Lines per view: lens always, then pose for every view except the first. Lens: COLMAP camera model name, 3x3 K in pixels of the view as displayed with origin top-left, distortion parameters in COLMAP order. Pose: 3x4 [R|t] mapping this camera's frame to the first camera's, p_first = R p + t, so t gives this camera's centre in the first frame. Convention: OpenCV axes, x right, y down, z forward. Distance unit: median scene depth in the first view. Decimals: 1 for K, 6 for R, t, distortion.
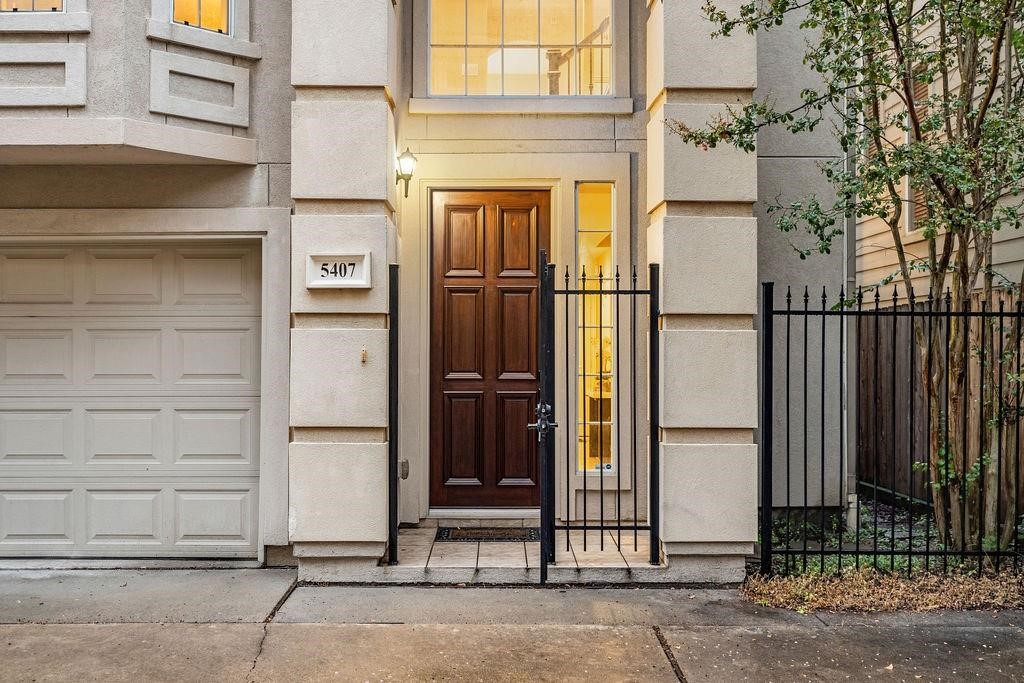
lens RADIAL K [[991.1, 0, 511.4], [0, 991.1, 343.8], [0, 0, 1]] dist [-0.010780, 0.000000]
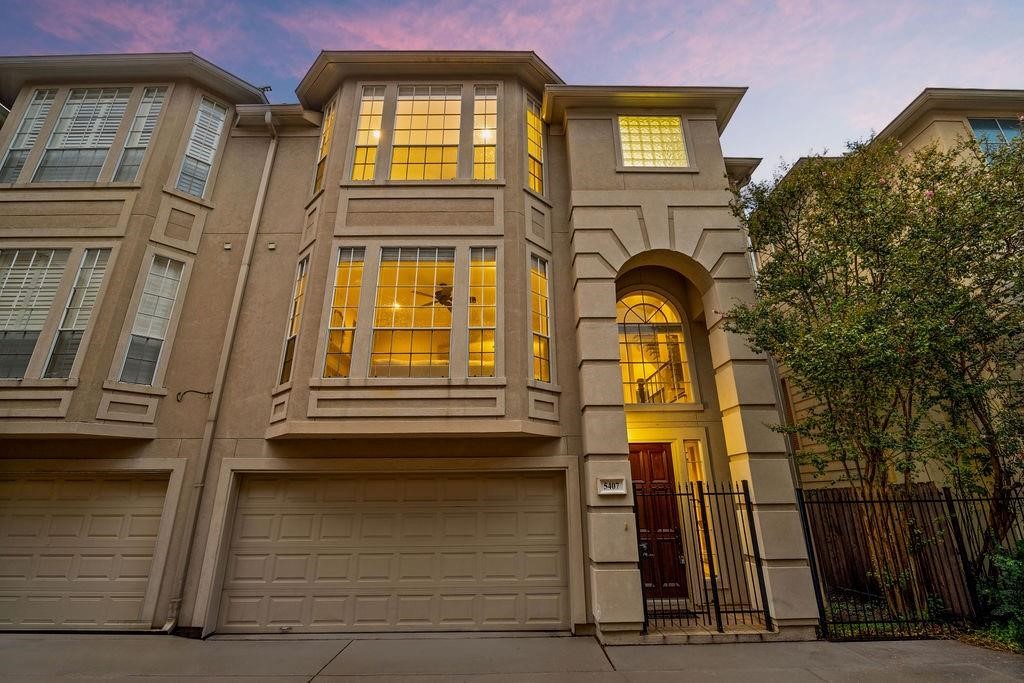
lens RADIAL K [[453.6, 0, 514.7], [0, 453.6, 336.2], [0, 0, 1]] dist [-0.018940, -0.000463]
pose [[0.999946, -0.010253, 0.001627, -0.390770], [0.010224, 0.945428, -0.325669, -0.063278], [0.001801, 0.325669, 0.945482, -0.091243]]
